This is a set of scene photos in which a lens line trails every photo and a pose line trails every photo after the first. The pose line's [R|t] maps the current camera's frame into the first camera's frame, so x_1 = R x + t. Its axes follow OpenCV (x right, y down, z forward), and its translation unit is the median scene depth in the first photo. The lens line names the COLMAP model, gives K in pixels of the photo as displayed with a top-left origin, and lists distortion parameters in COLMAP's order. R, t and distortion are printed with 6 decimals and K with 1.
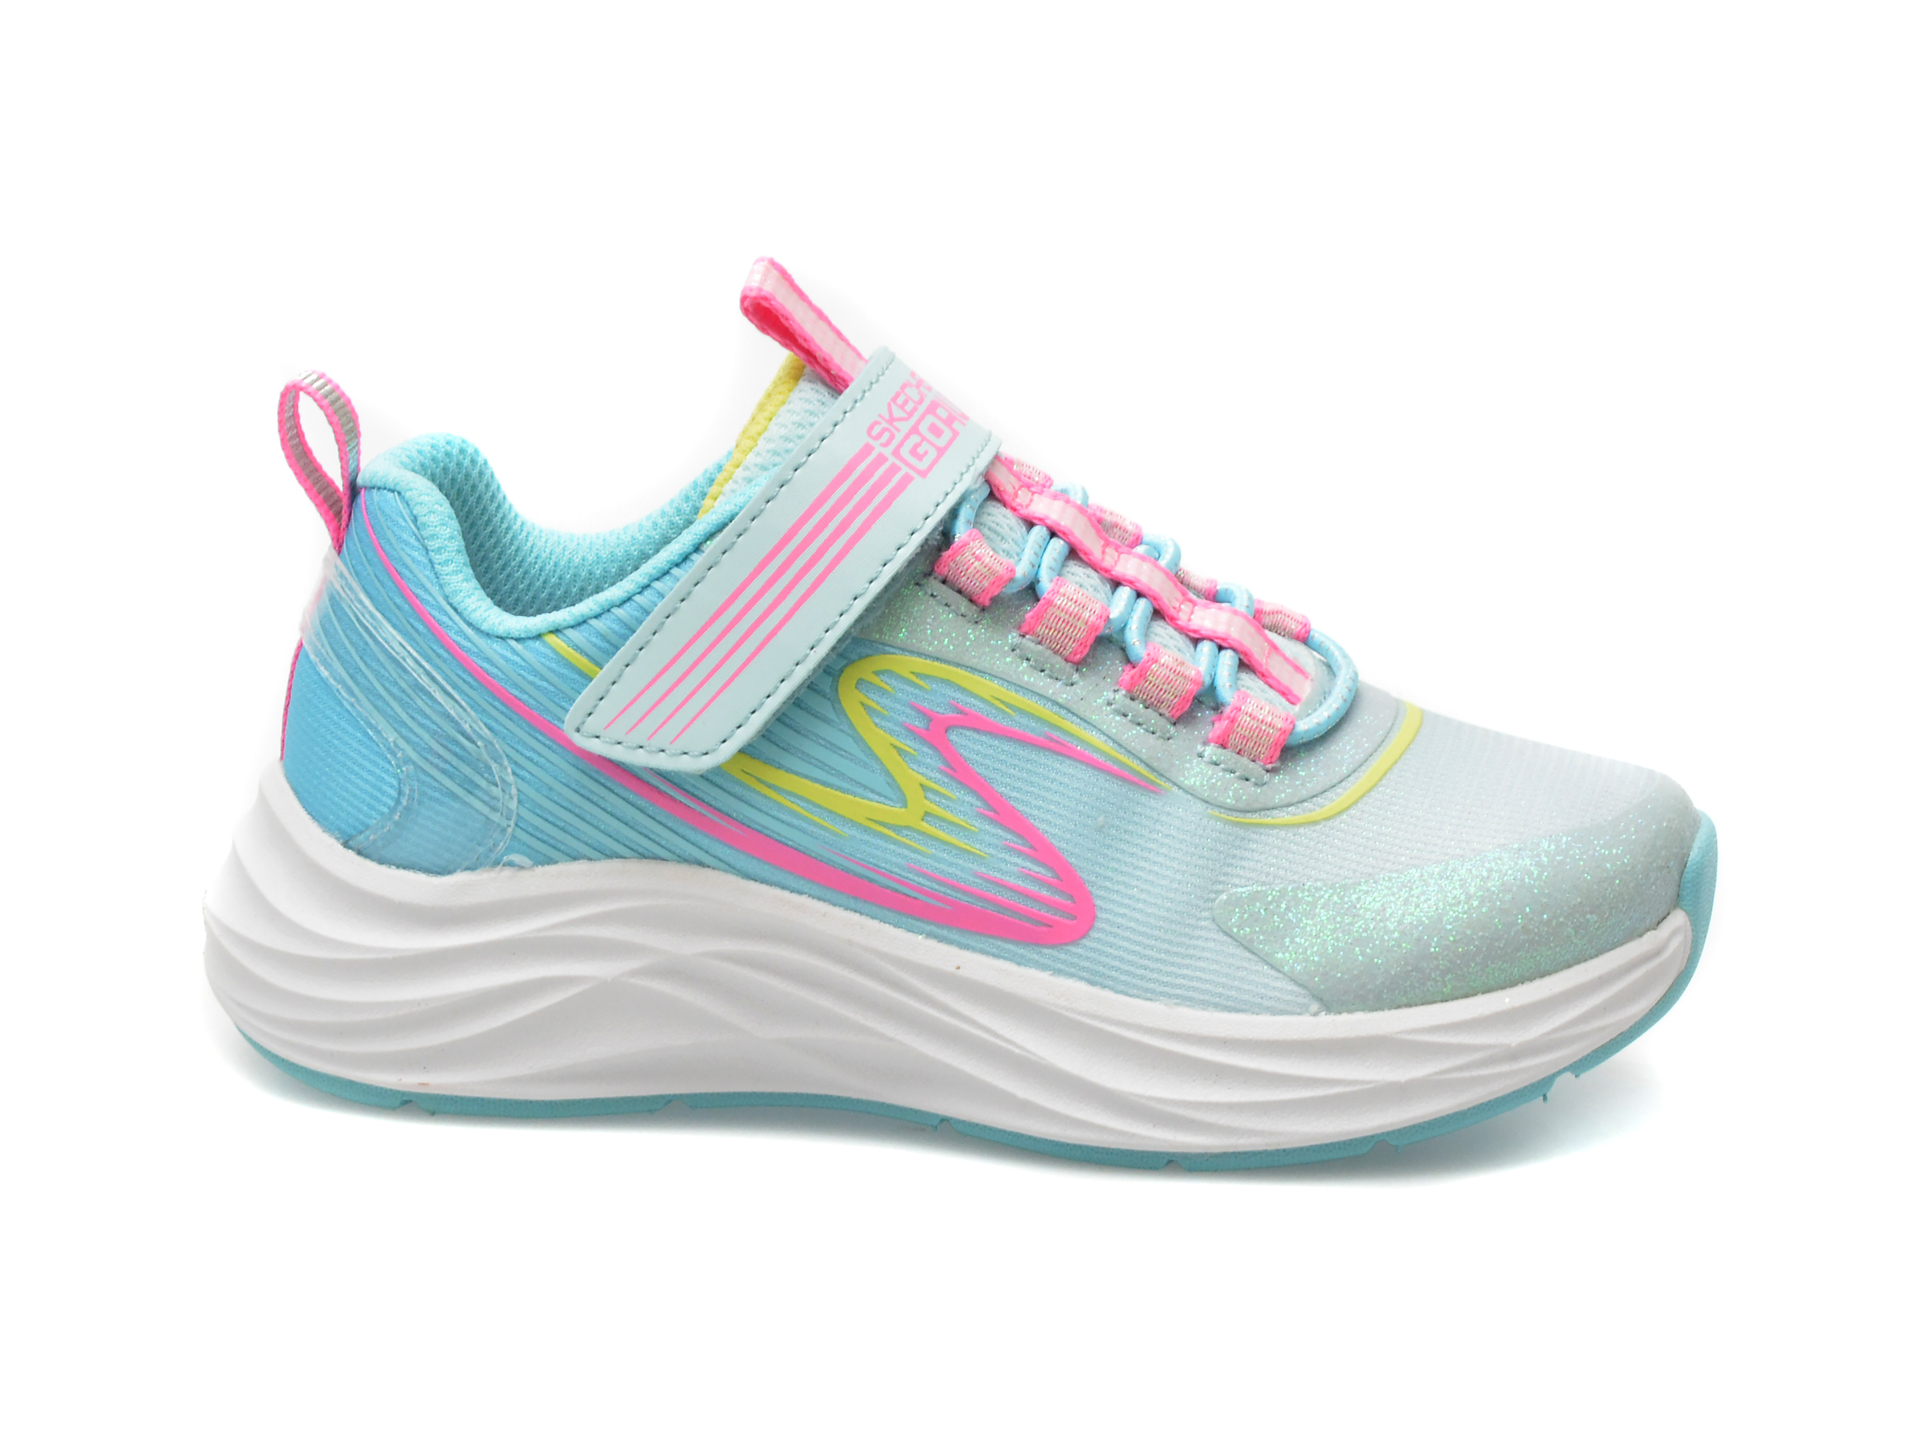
lens RADIAL K [[7183.7, 0, 960.0], [0, 7183.7, 720.0], [0, 0, 1]] dist [0.089453, -3.273456]
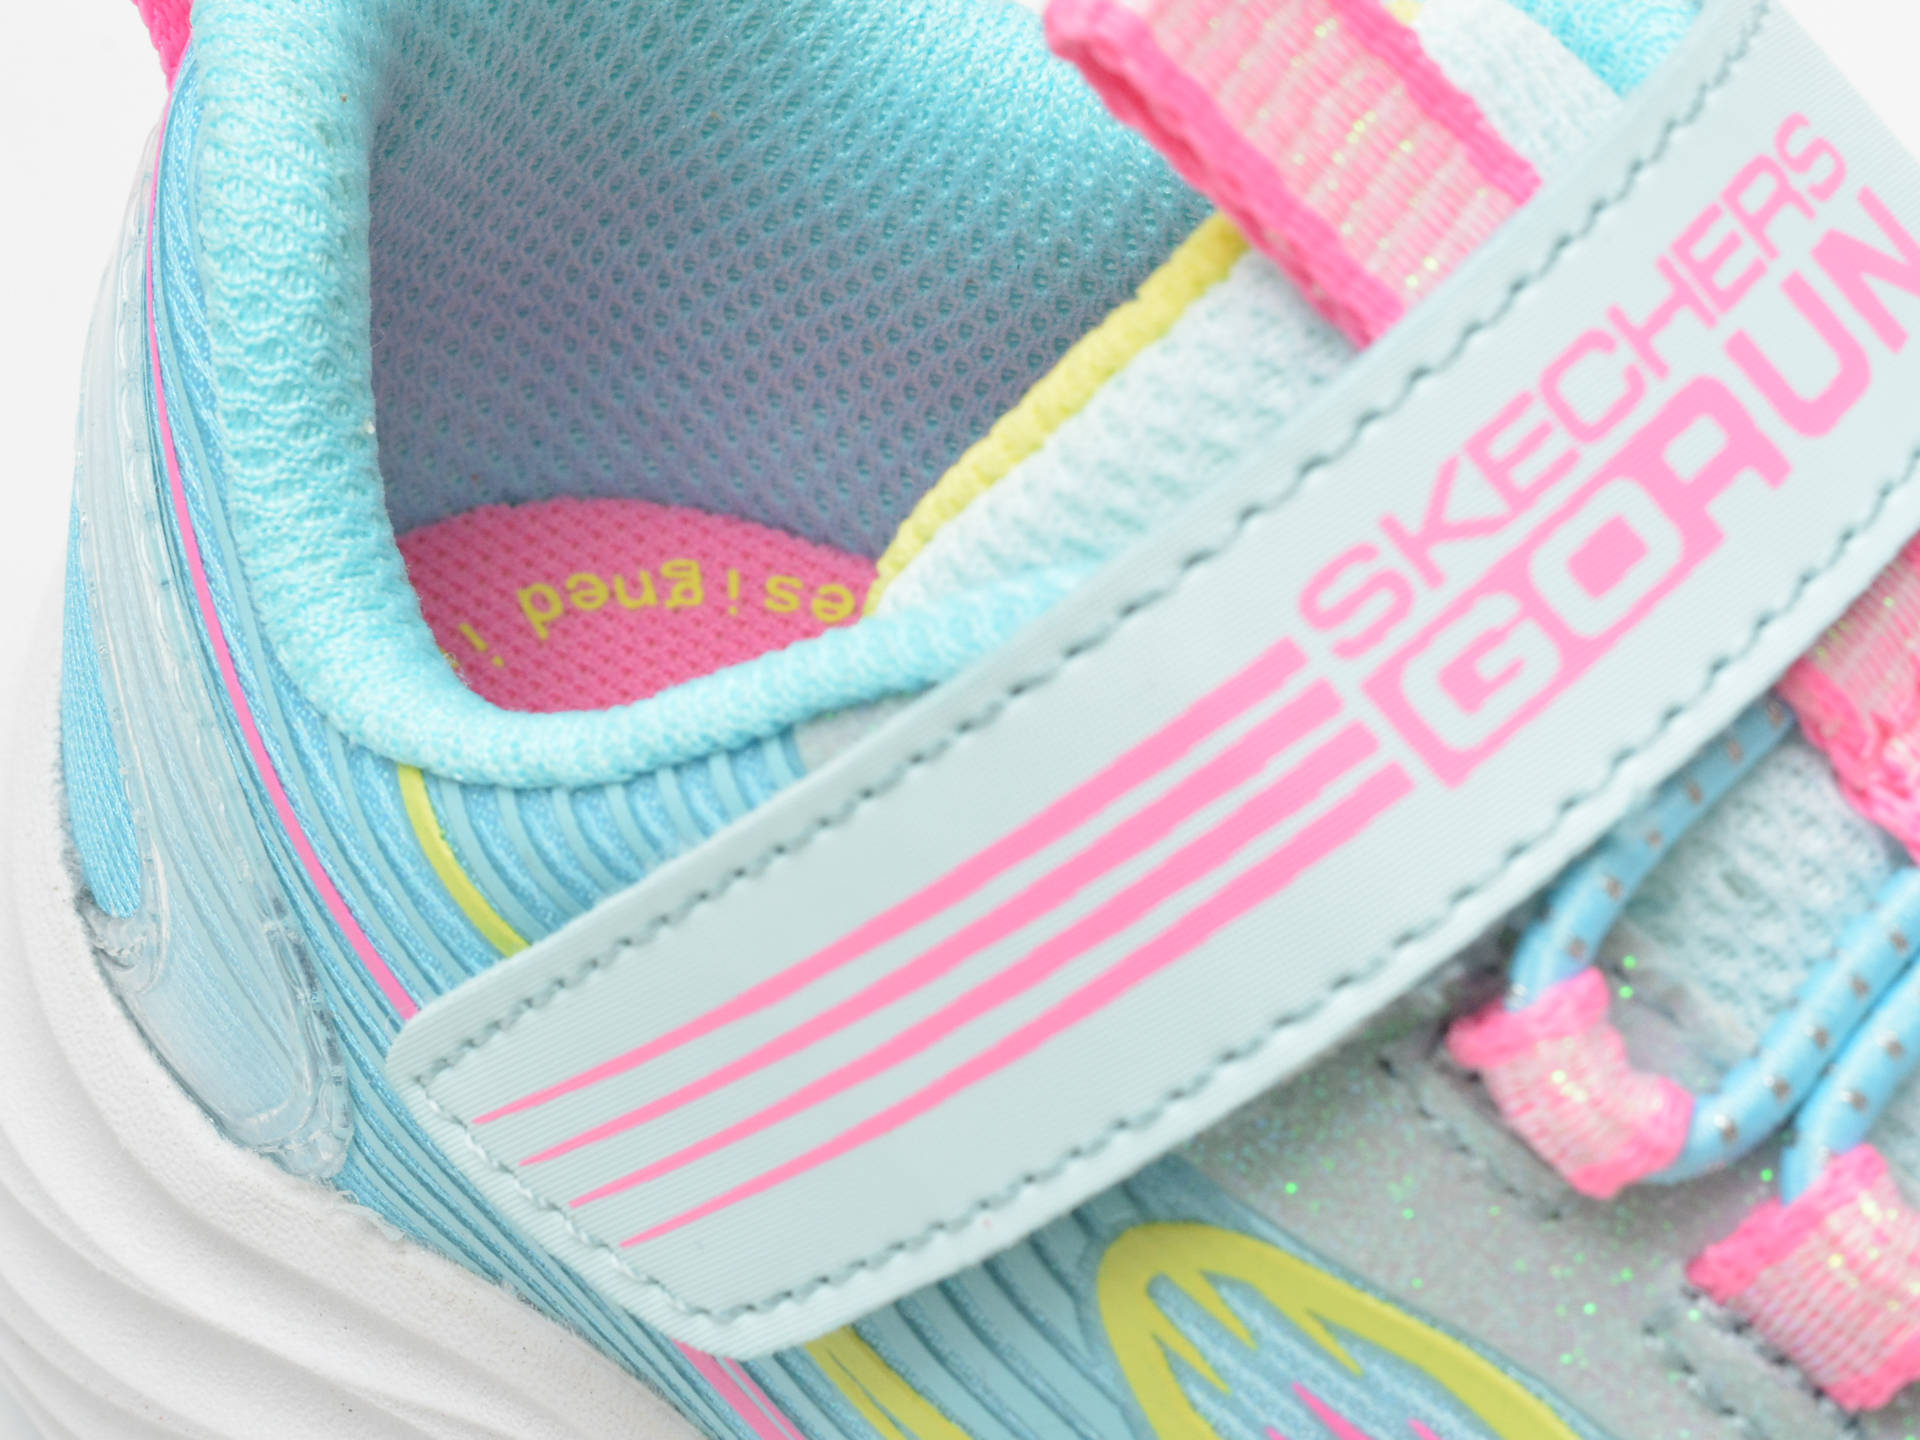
lens RADIAL K [[7183.7, 0, 960.0], [0, 7183.7, 720.0], [0, 0, 1]] dist [0.089453, -3.273456]
pose [[0.864610, 0.336770, -0.372875, 0.088621], [-0.076955, 0.822126, 0.564080, -0.204438], [0.496516, -0.459015, 0.736734, 0.768753]]
